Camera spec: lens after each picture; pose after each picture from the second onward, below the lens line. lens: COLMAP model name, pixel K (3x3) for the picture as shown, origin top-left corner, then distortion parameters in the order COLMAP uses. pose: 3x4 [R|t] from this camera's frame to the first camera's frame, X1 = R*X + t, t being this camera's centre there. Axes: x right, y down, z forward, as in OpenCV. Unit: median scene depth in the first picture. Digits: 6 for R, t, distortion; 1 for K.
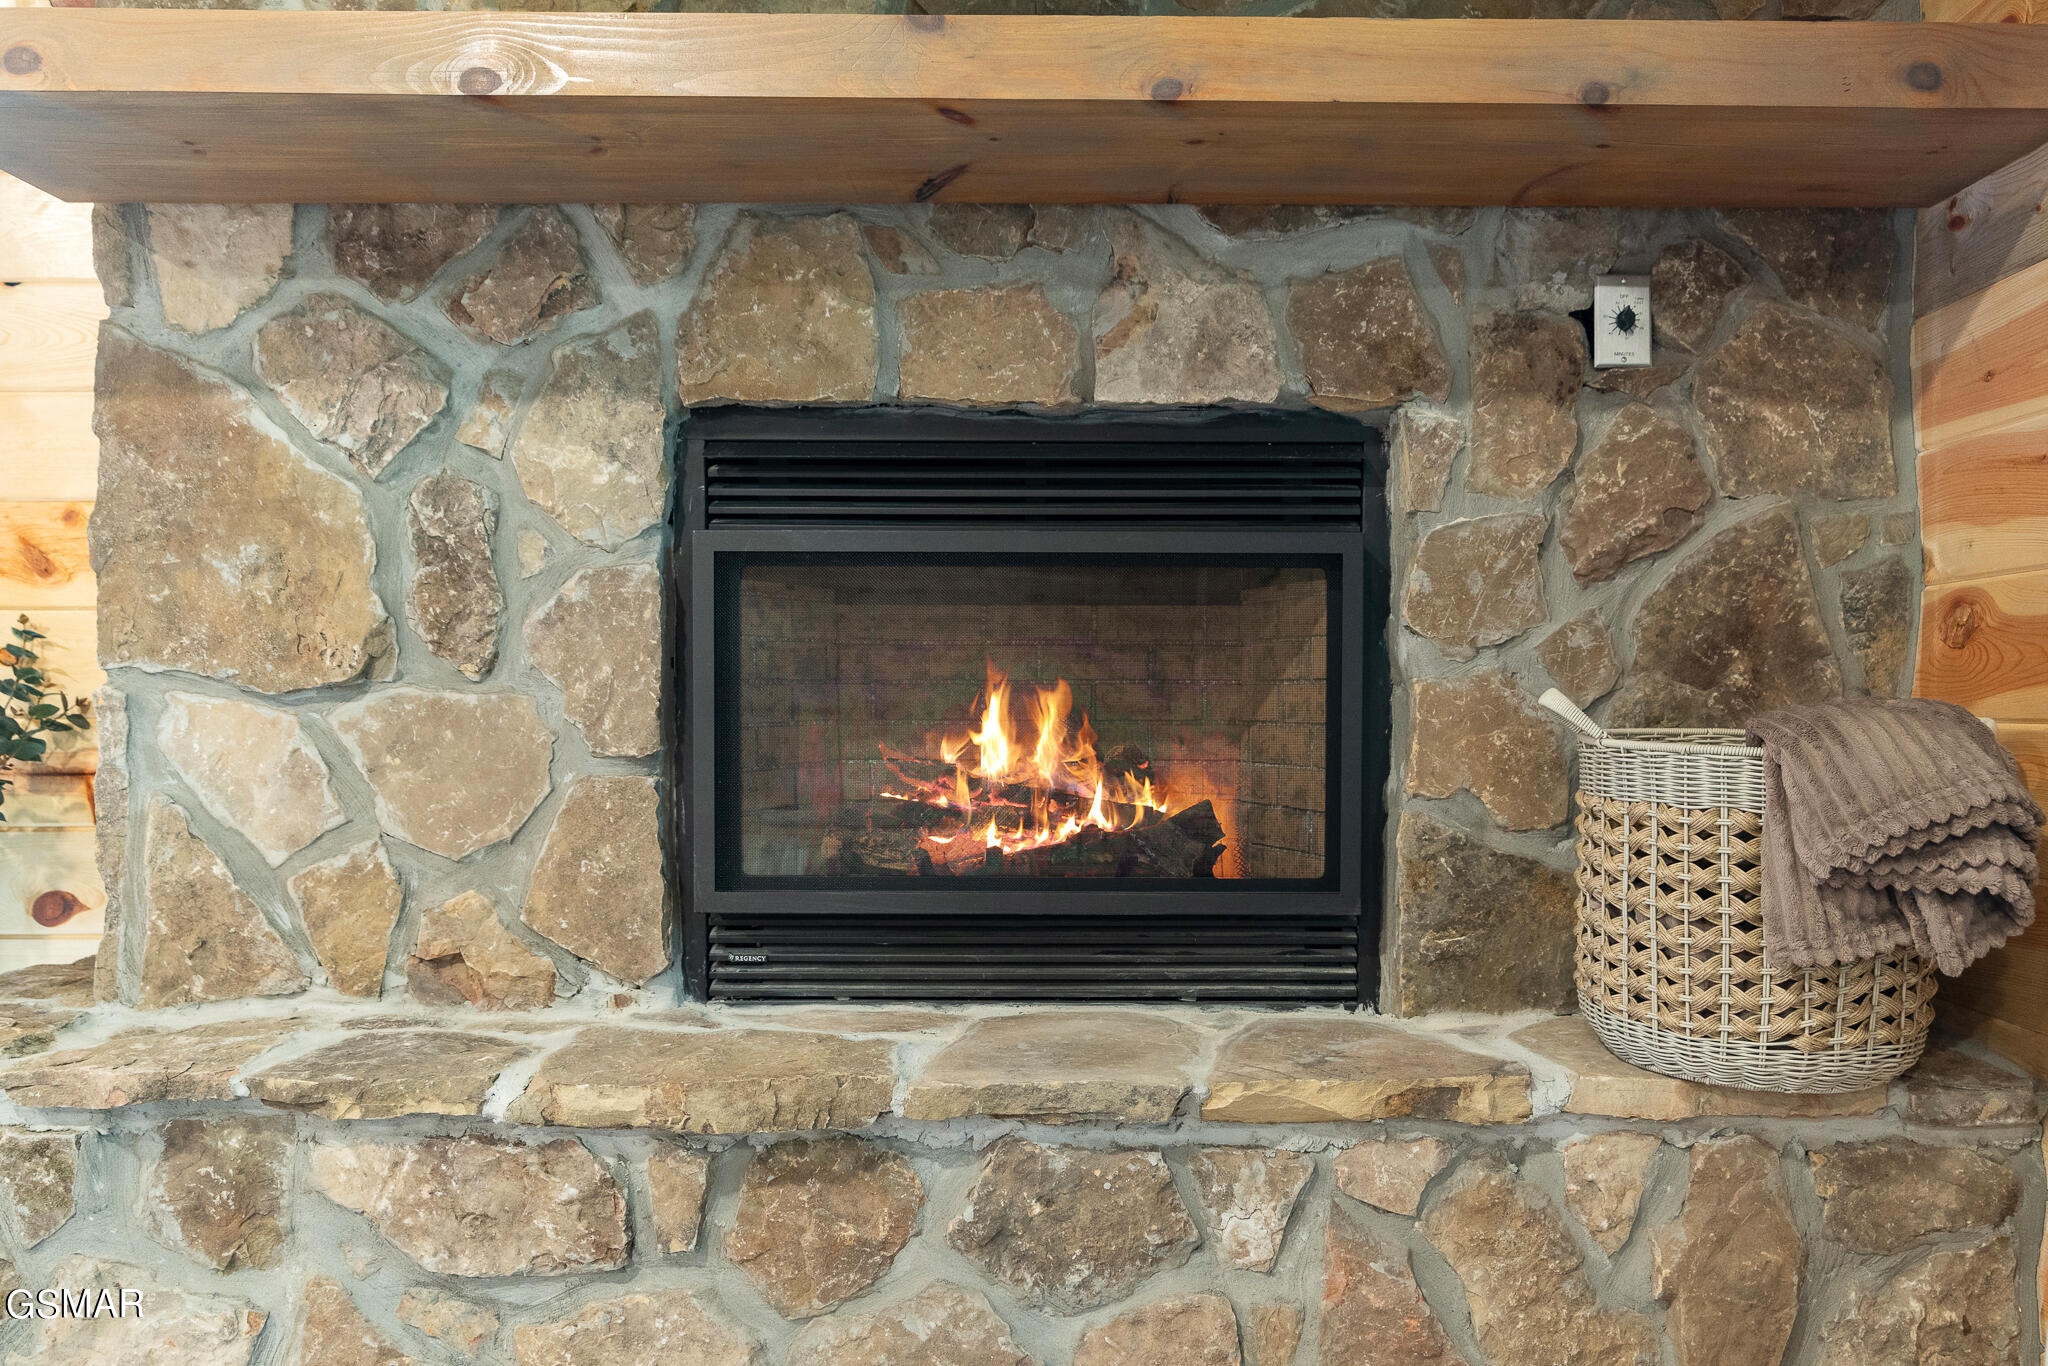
lens RADIAL K [[1471.0, 0, 1025.2], [0, 1471.0, 724.4], [0, 0, 1]] dist [-0.001310, -0.000153]
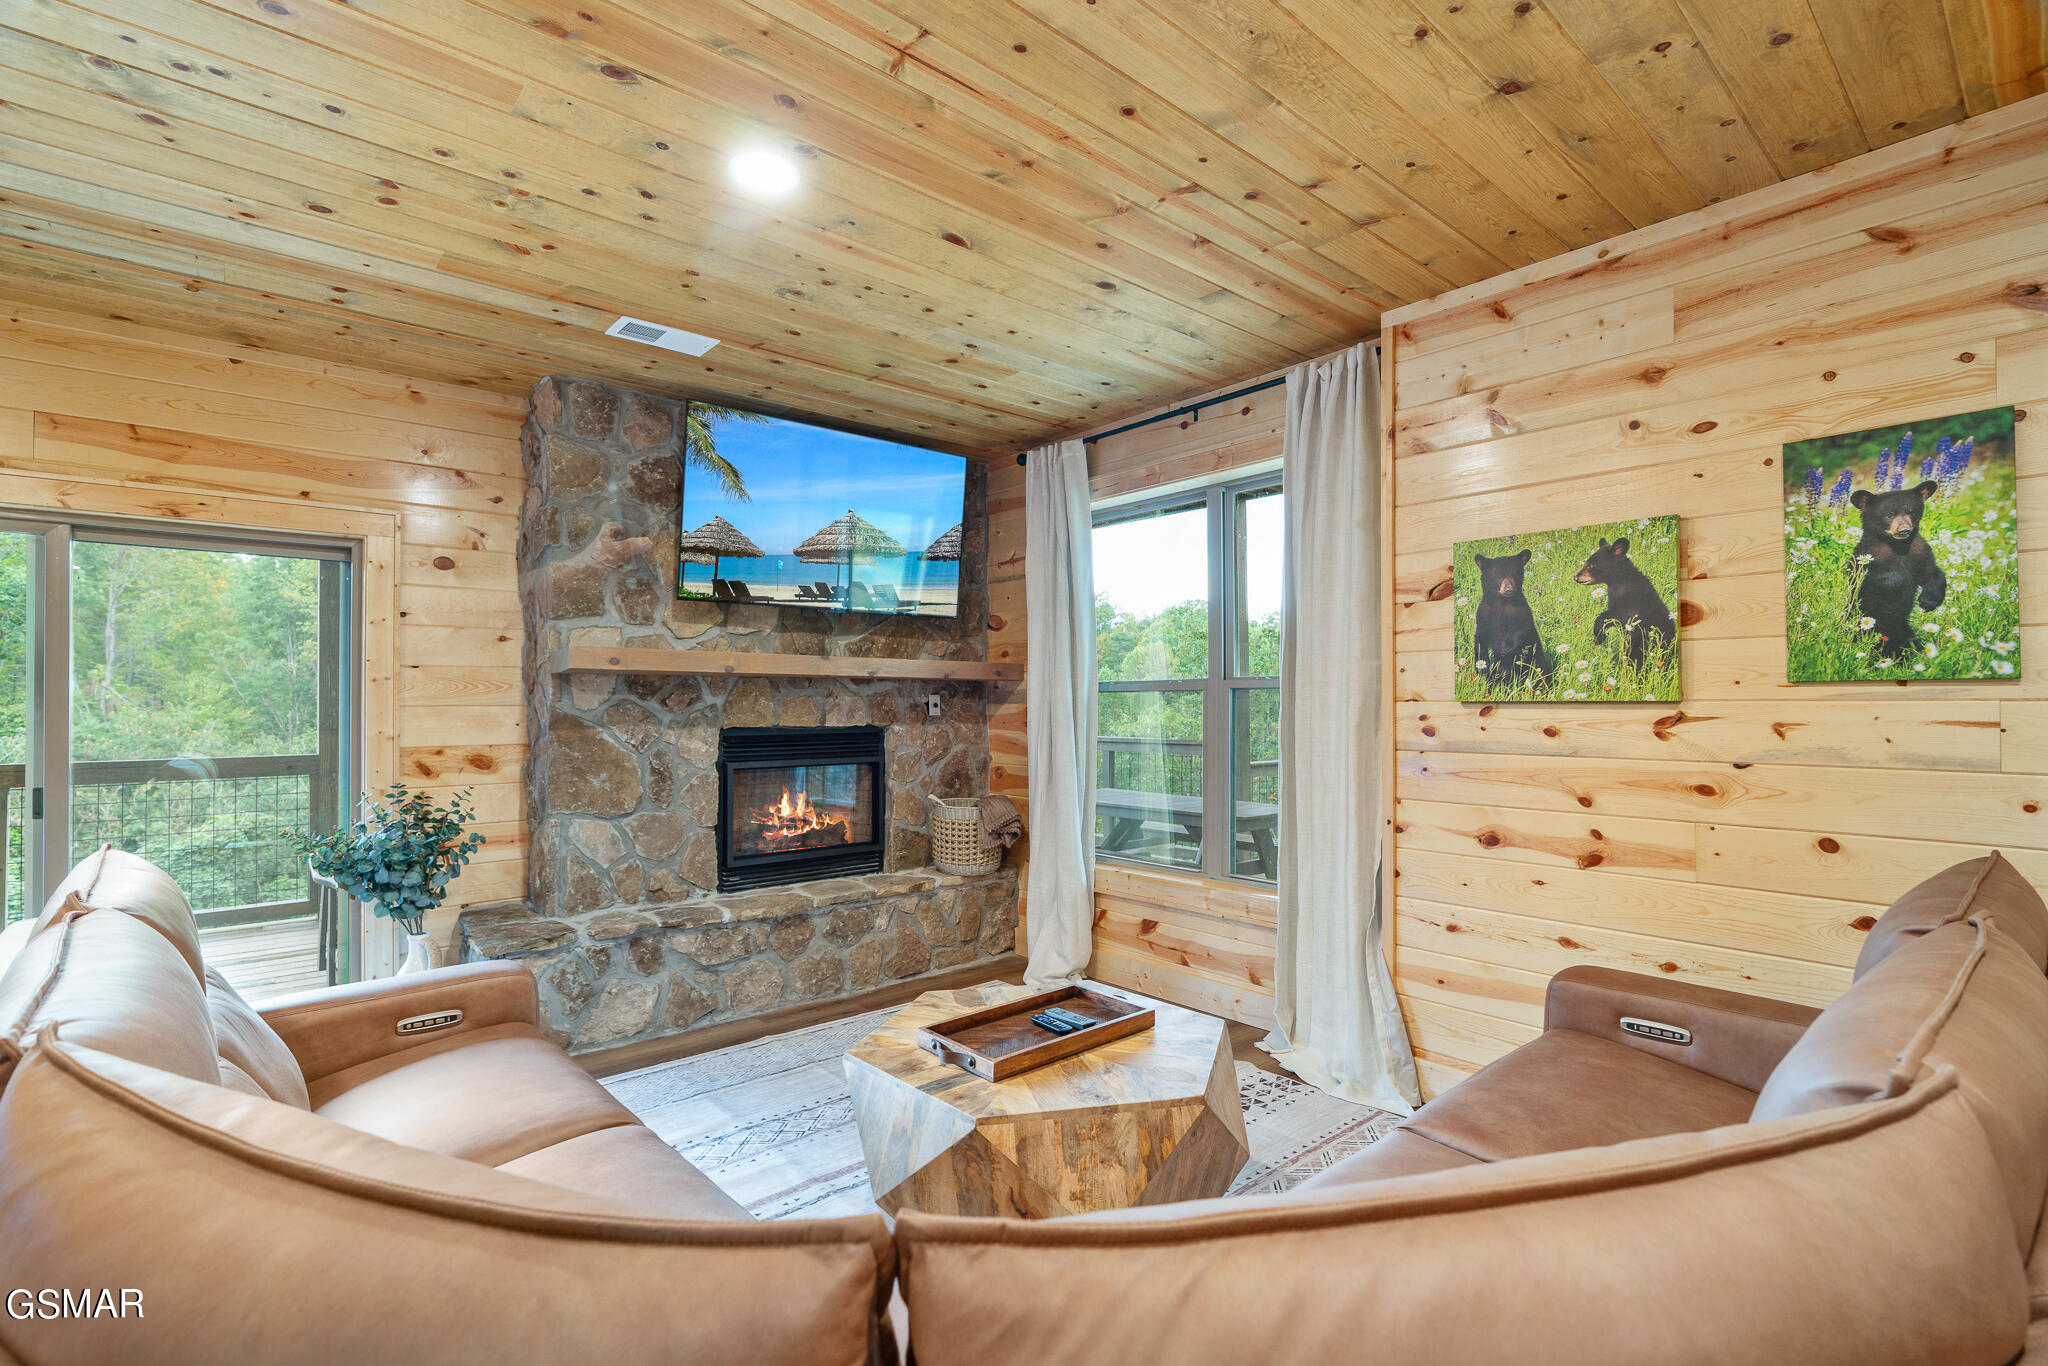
lens RADIAL K [[938.9, 0, 1024.0], [0, 938.9, 683.0], [0, 0, 1]] dist [-0.001898, -0.000012]
pose [[0.757362, 0.010209, 0.652916, -1.202195], [0.018853, 0.999119, -0.037491, -0.230849], [-0.652723, 0.040704, 0.756502, -1.268402]]
